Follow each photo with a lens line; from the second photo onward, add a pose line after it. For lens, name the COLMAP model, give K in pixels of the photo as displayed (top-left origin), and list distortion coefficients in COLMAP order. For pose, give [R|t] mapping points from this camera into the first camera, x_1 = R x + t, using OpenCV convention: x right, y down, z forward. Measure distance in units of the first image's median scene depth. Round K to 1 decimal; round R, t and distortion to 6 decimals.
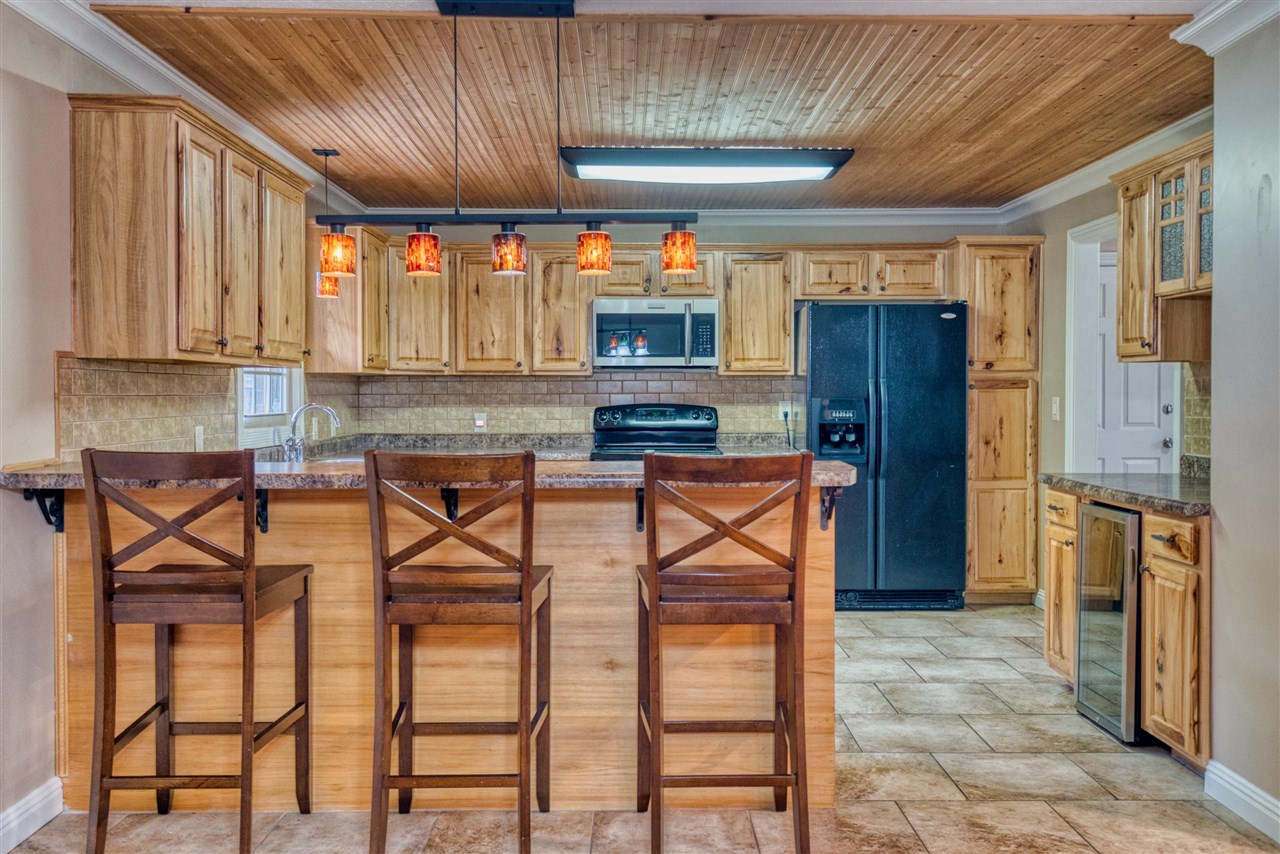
lens RADIAL K [[1149.5, 0, 670.2], [0, 1149.5, 422.6], [0, 0, 1]] dist [0.002731, 0.001607]
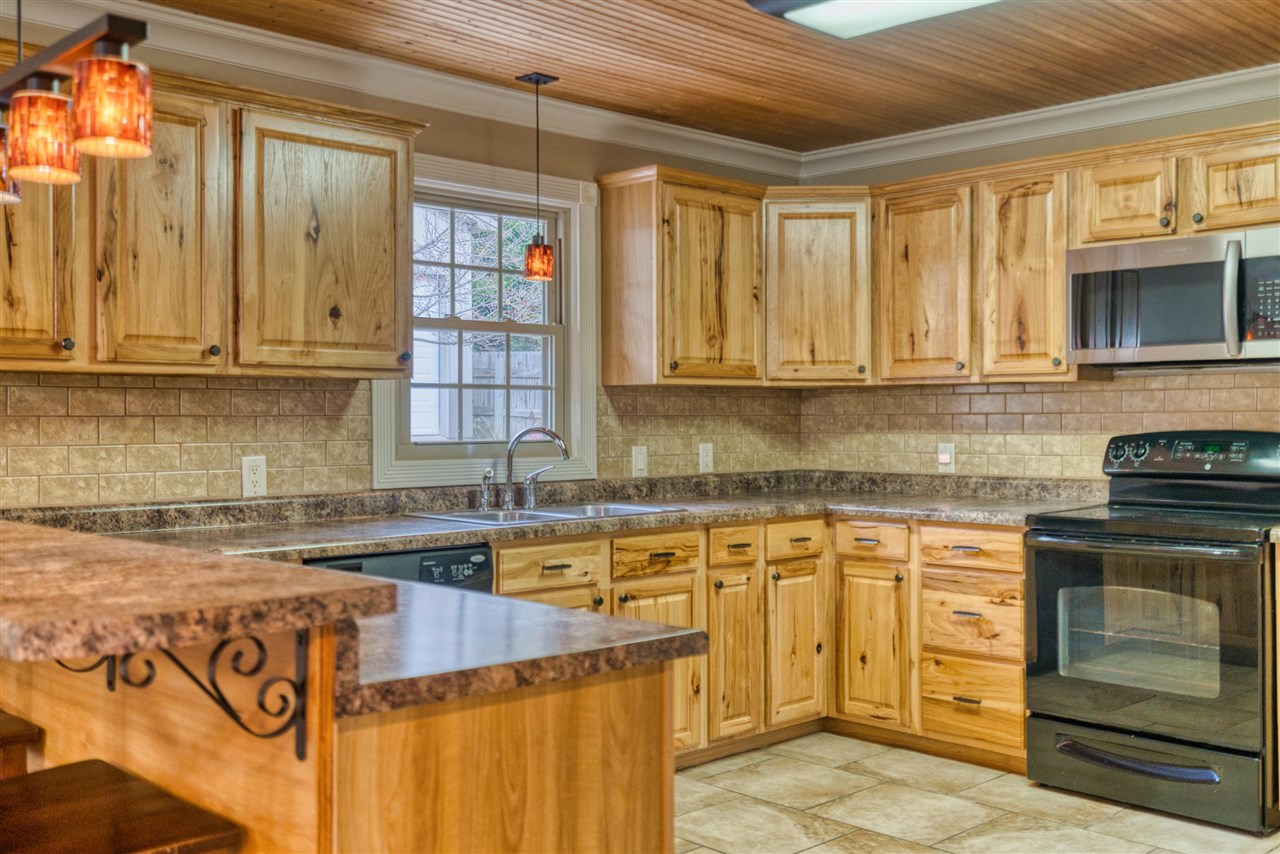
lens RADIAL K [[1285.2, 0, 640.0], [0, 1285.2, 427.0], [0, 0, 1]] dist [0.009919, 0.005960]
pose [[0.669492, 0.003299, -0.742812, 0.270052], [-0.015903, 0.999825, -0.009893, -0.007732], [0.742649, 0.018437, 0.669427, 0.400956]]
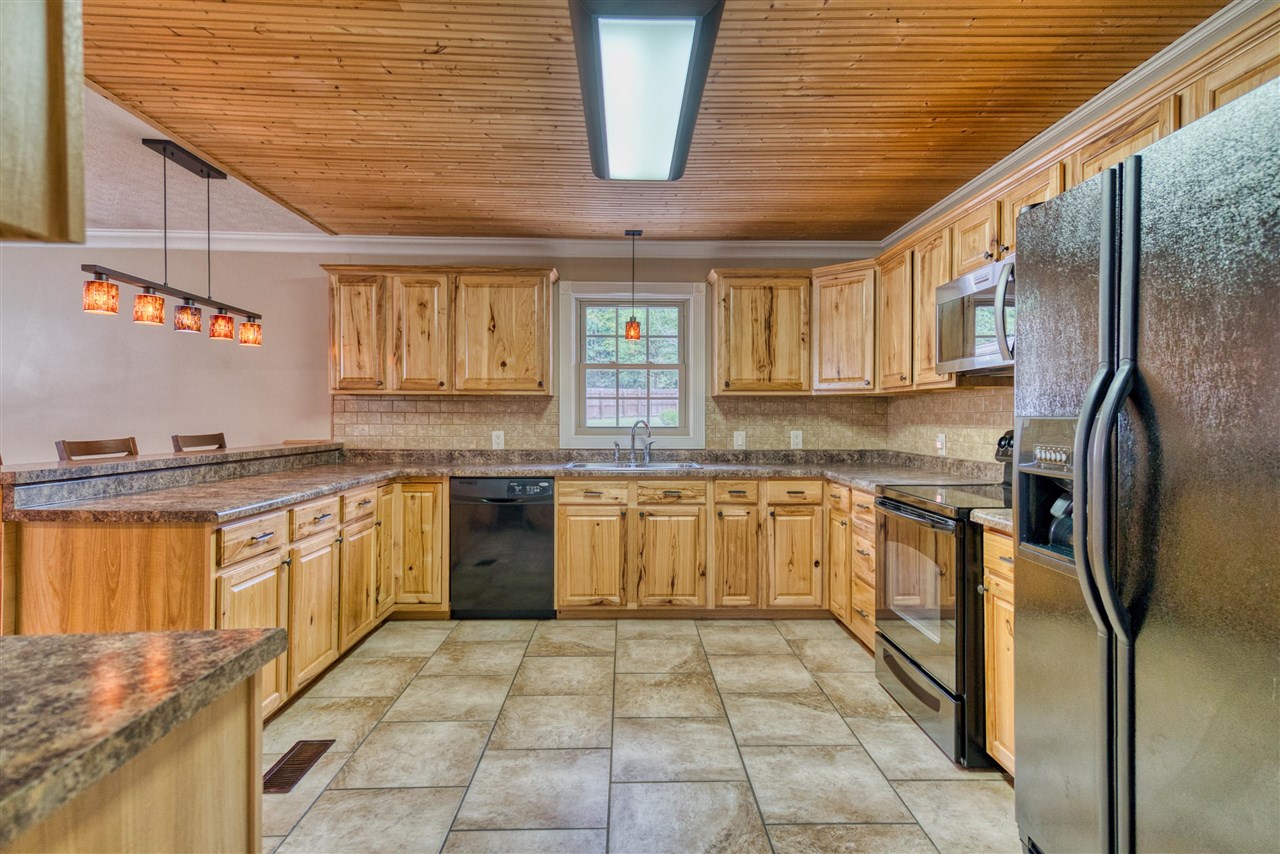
lens RADIAL K [[660.5, 0, 639.4], [0, 660.5, 423.0], [0, 0, 1]] dist [0.019585, 0.000124]
pose [[-0.015420, 0.007819, -0.999851, 0.374977], [-0.028370, 0.999563, 0.008255, -0.014843], [0.999479, 0.028493, -0.015192, 0.803397]]
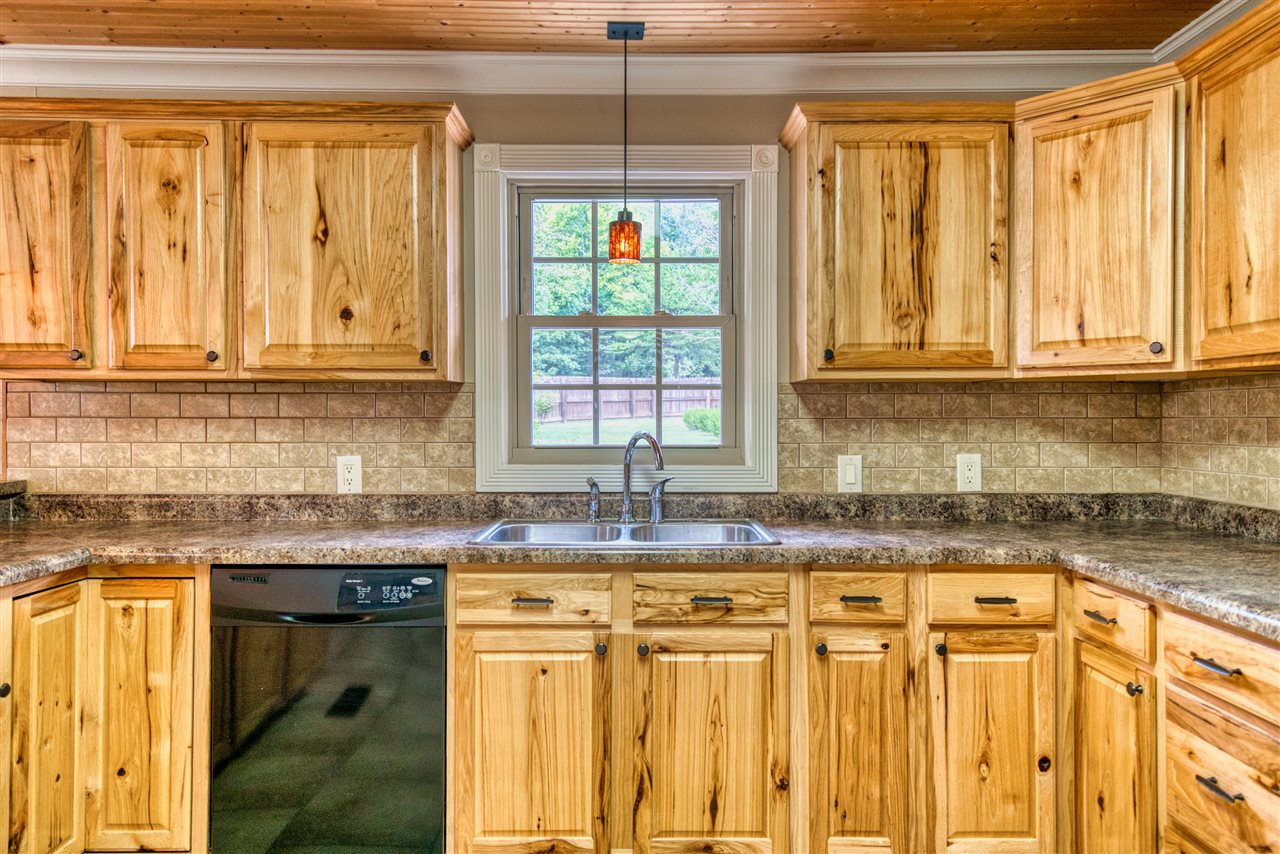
lens RADIAL K [[898.4, 0, 638.0], [0, 898.4, 423.2], [0, 0, 1]] dist [0.030229, -0.004595]
pose [[-0.034470, 0.006213, -0.999386, 0.152384], [-0.025548, 0.999648, 0.007096, -0.019629], [0.999079, 0.025777, -0.034299, 0.806595]]
